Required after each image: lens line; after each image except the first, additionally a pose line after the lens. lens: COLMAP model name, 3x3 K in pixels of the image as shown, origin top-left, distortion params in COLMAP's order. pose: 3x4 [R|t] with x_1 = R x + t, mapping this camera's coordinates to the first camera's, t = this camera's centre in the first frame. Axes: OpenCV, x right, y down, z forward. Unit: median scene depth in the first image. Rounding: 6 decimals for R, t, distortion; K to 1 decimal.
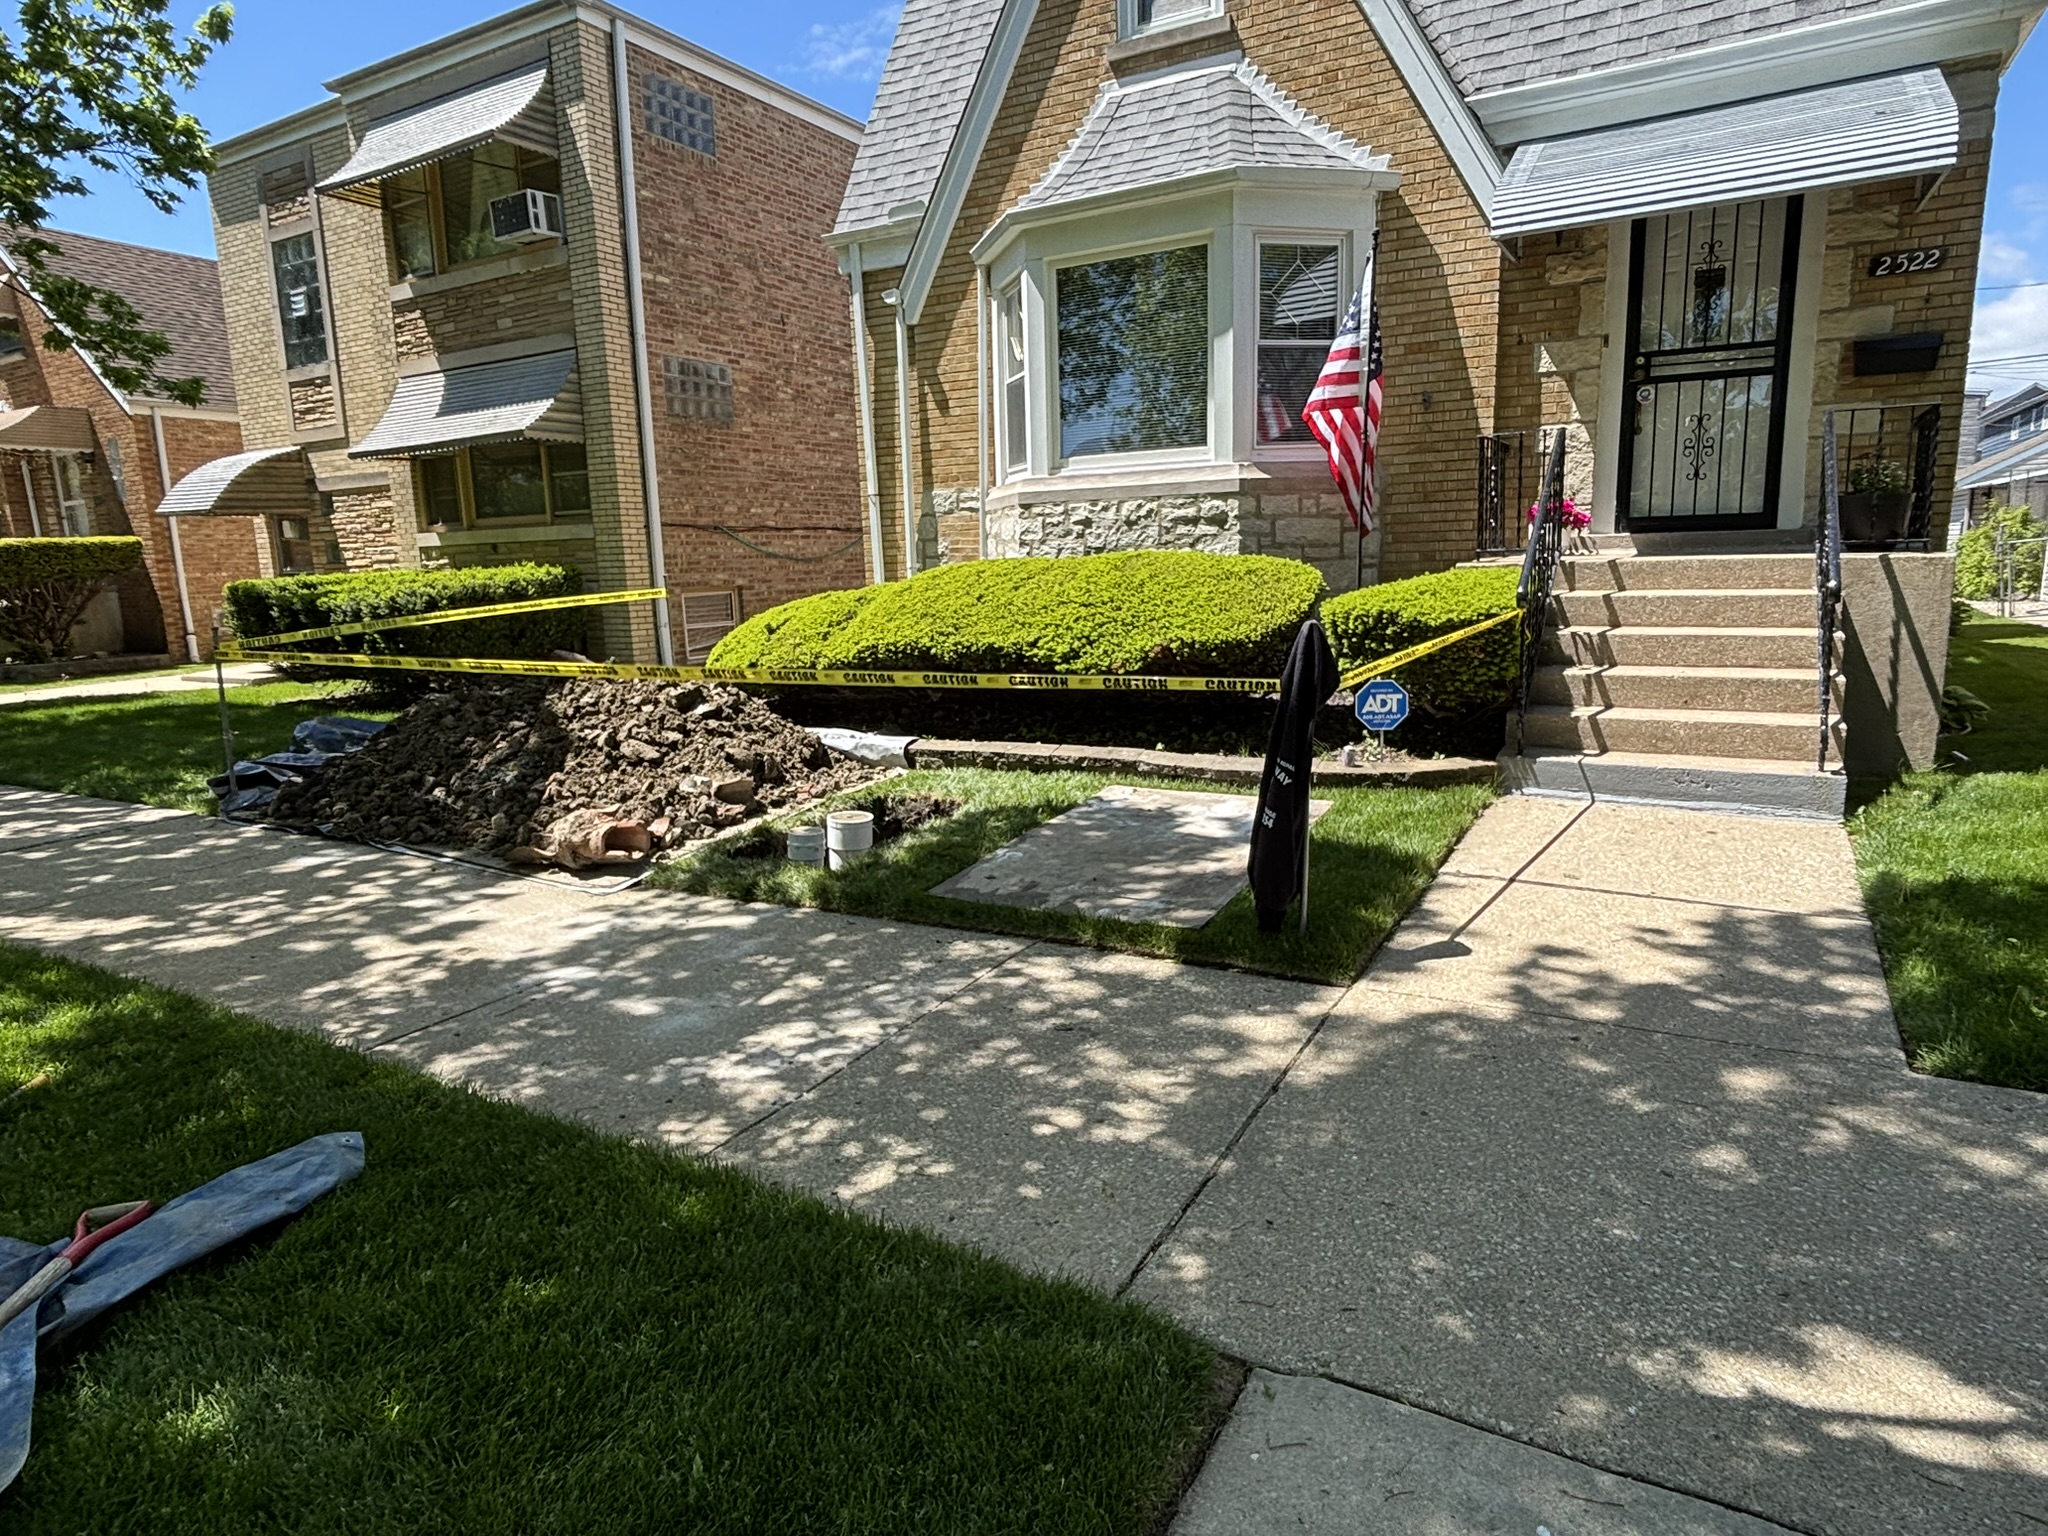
lens RADIAL K [[1211.1, 0, 1024.0], [0, 1211.1, 768.0], [0, 0, 1]] dist [0.109497, -0.158176]
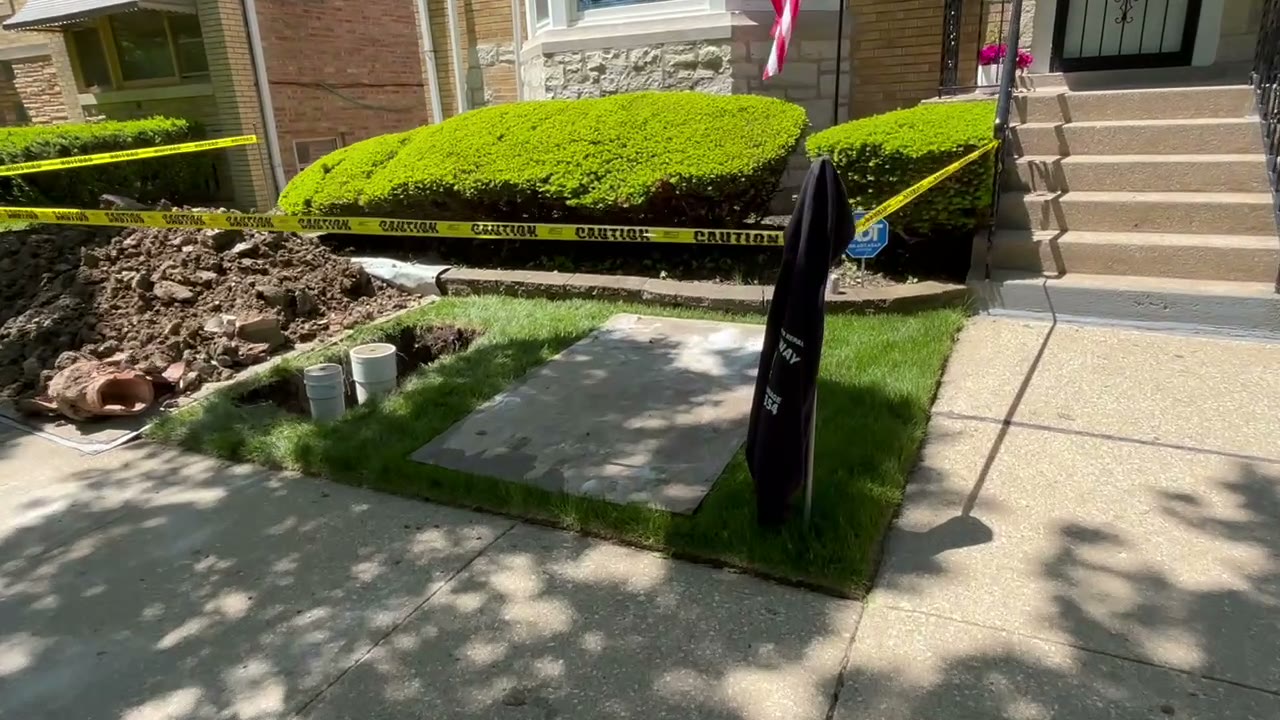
lens RADIAL K [[768.4, 0, 640.0], [0, 768.4, 360.0], [0, 0, 1]] dist [0.007286, 0.001796]
pose [[0.998165, -0.031978, 0.051418, 0.051809], [0.024437, 0.989691, 0.141120, -0.037849], [-0.055400, -0.139605, 0.988656, 0.293790]]
